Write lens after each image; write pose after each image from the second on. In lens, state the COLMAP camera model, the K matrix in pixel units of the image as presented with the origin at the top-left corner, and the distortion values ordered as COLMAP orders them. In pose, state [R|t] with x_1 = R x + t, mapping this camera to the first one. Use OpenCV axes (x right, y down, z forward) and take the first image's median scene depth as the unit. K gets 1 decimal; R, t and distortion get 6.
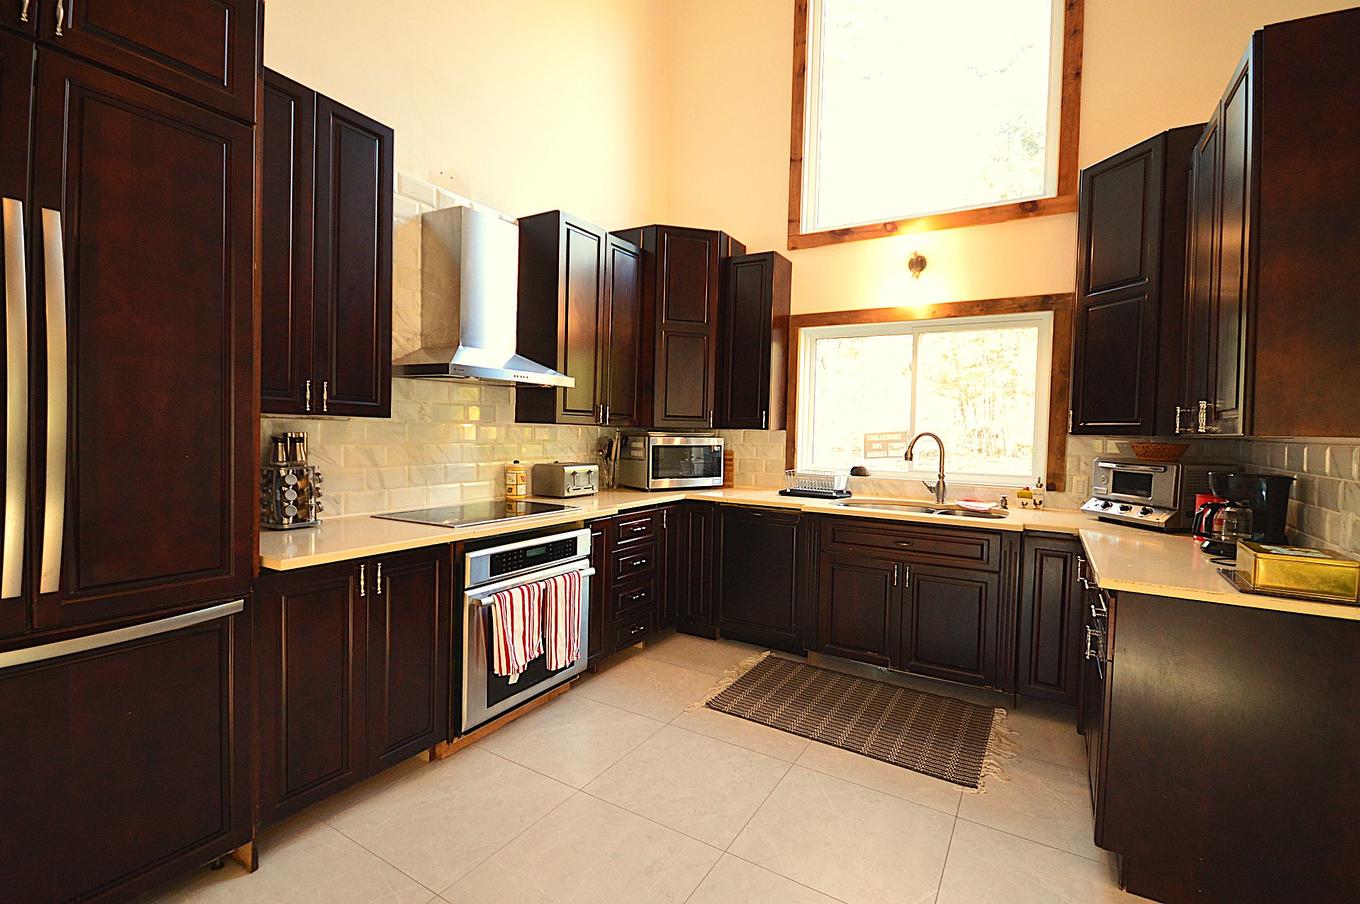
lens RADIAL K [[599.1, 0, 684.8], [0, 599.1, 454.0], [0, 0, 1]] dist [0.001814, -0.000143]
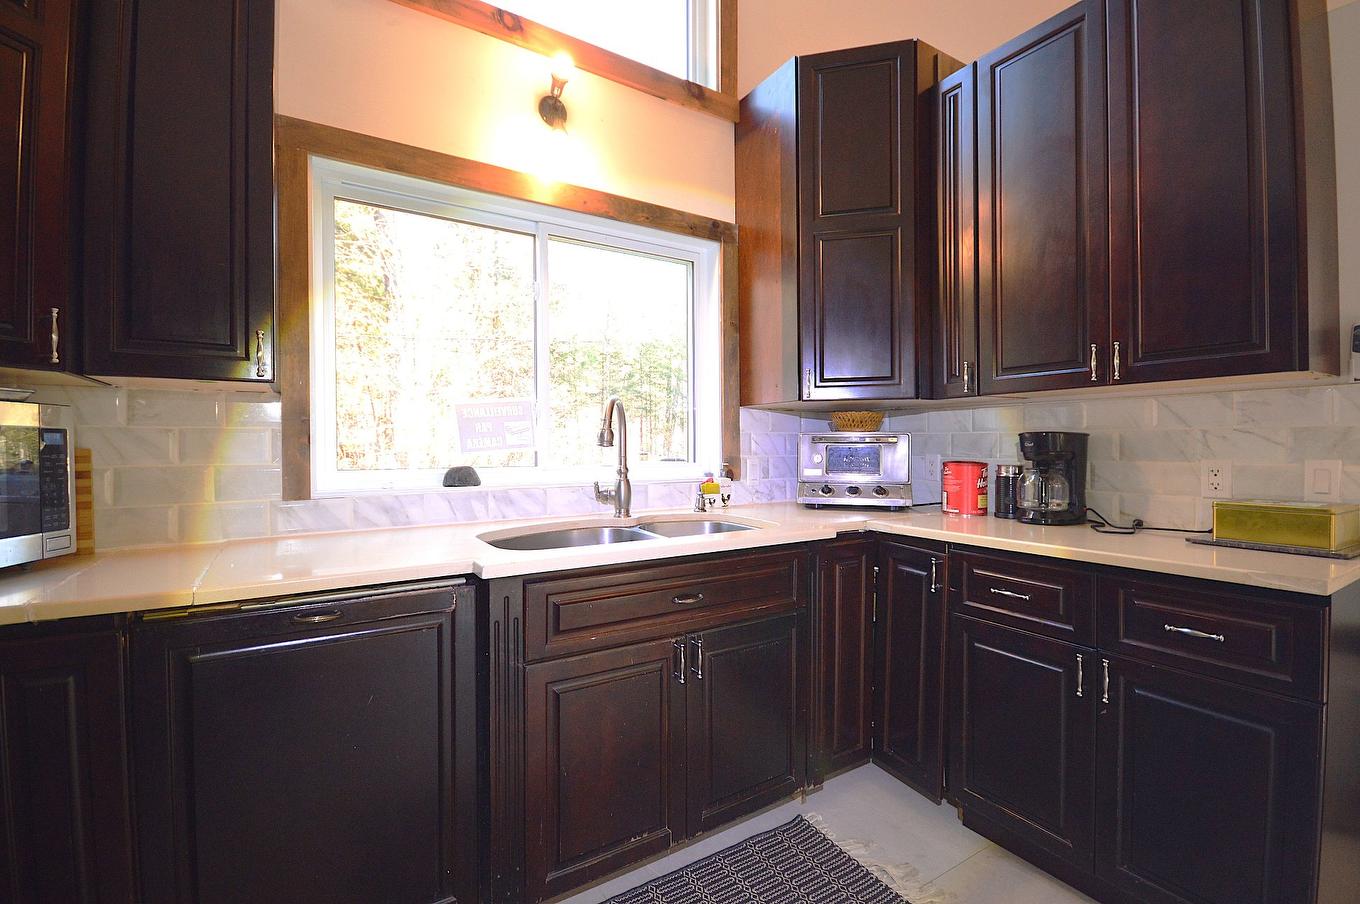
lens RADIAL K [[615.6, 0, 683.3], [0, 615.6, 447.5], [0, 0, 1]] dist [-0.001642, -0.000586]
pose [[0.439350, -0.032499, 0.897728, -0.104364], [0.048552, 0.998744, 0.012395, 0.006810], [-0.897003, 0.038141, 0.440376, 0.656534]]
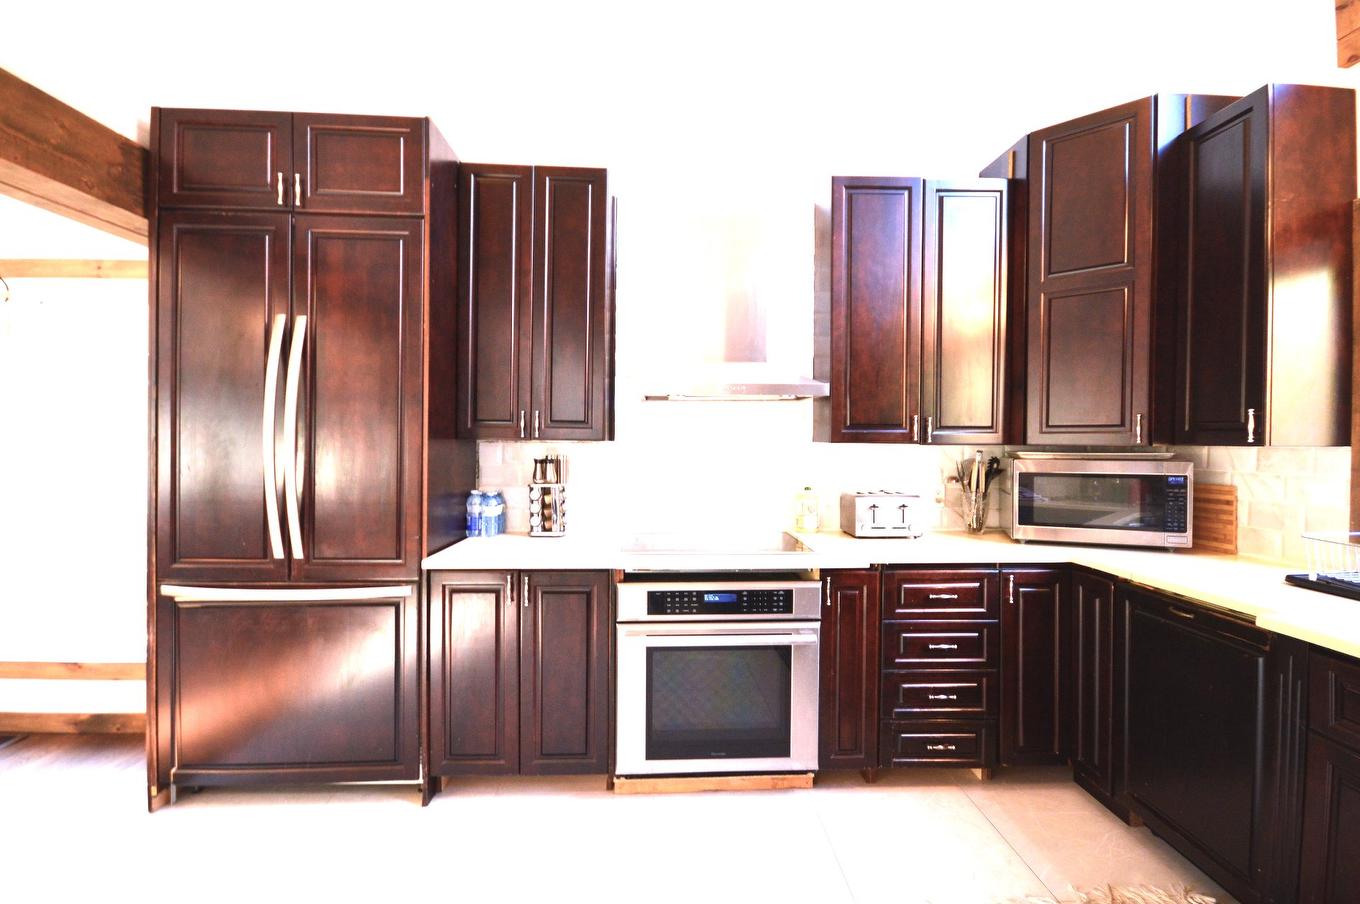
lens RADIAL K [[599.1, 0, 684.8], [0, 599.1, 454.0], [0, 0, 1]] dist [0.001814, -0.000143]
pose [[0.553710, -0.001975, -0.832707, 0.305584], [-0.024045, 0.999542, -0.018359, -0.014971], [0.832362, 0.030188, 0.553409, 0.356147]]
